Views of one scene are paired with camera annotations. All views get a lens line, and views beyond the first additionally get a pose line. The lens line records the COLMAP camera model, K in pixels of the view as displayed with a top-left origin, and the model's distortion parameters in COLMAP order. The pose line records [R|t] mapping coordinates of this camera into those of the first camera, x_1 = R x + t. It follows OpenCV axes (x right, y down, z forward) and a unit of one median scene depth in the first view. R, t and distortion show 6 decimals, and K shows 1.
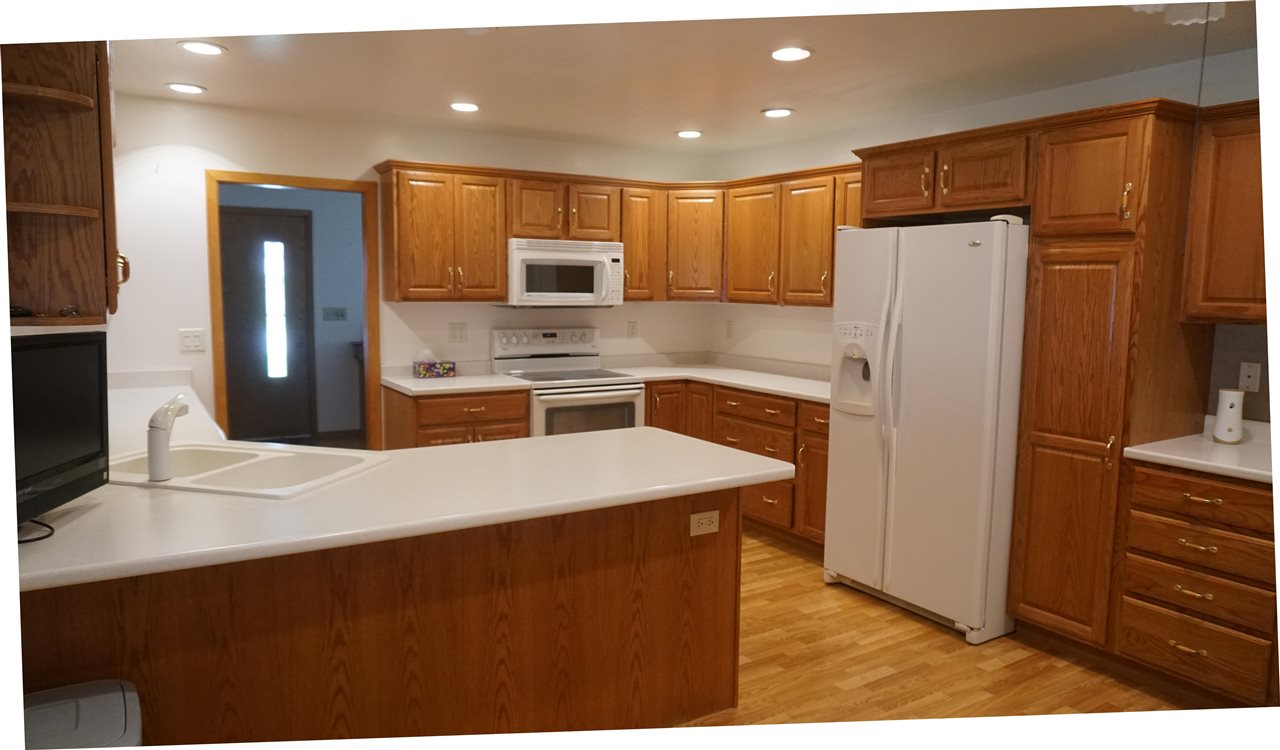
lens RADIAL K [[855.7, 0, 638.4], [0, 855.7, 370.8], [0, 0, 1]] dist [-0.004895, -0.000709]
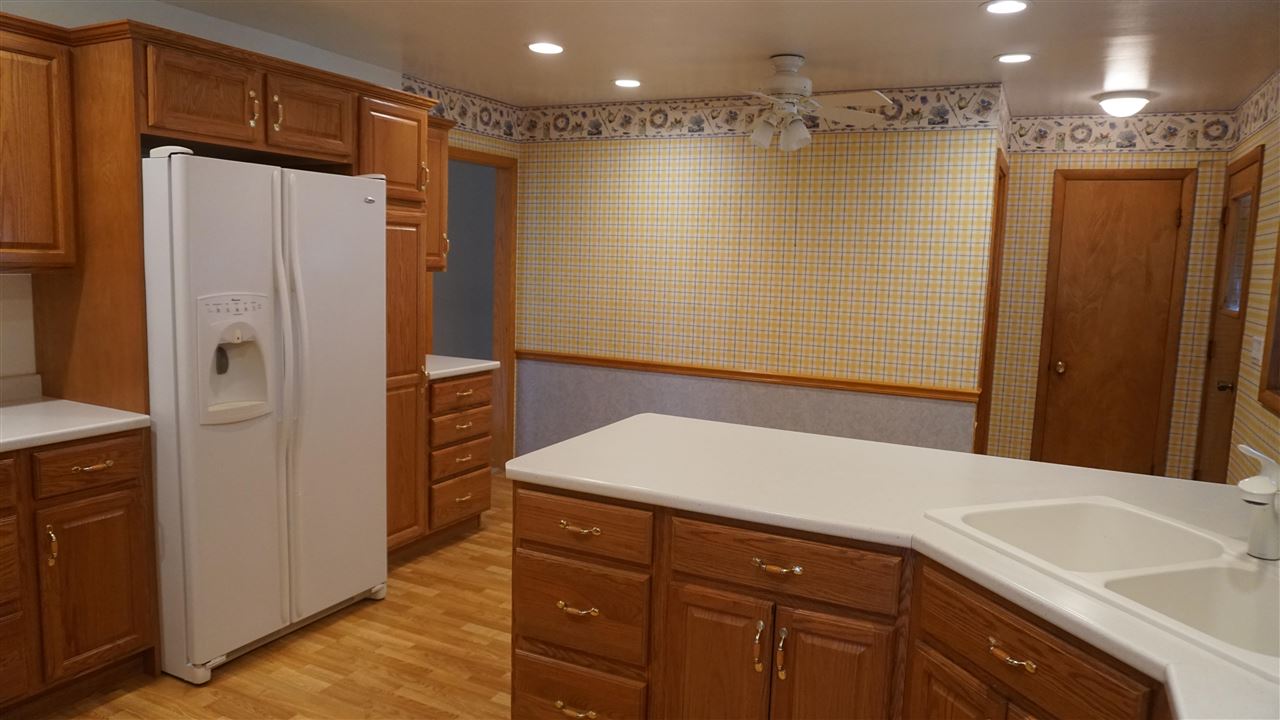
lens RADIAL K [[865.3, 0, 635.6], [0, 865.3, 363.2], [0, 0, 1]] dist [-0.024339, 0.005484]
pose [[-0.526300, -0.130306, 0.840255, -0.590203], [0.051745, 0.981448, 0.184613, -0.127668], [-0.848723, 0.140641, -0.509793, 1.224396]]
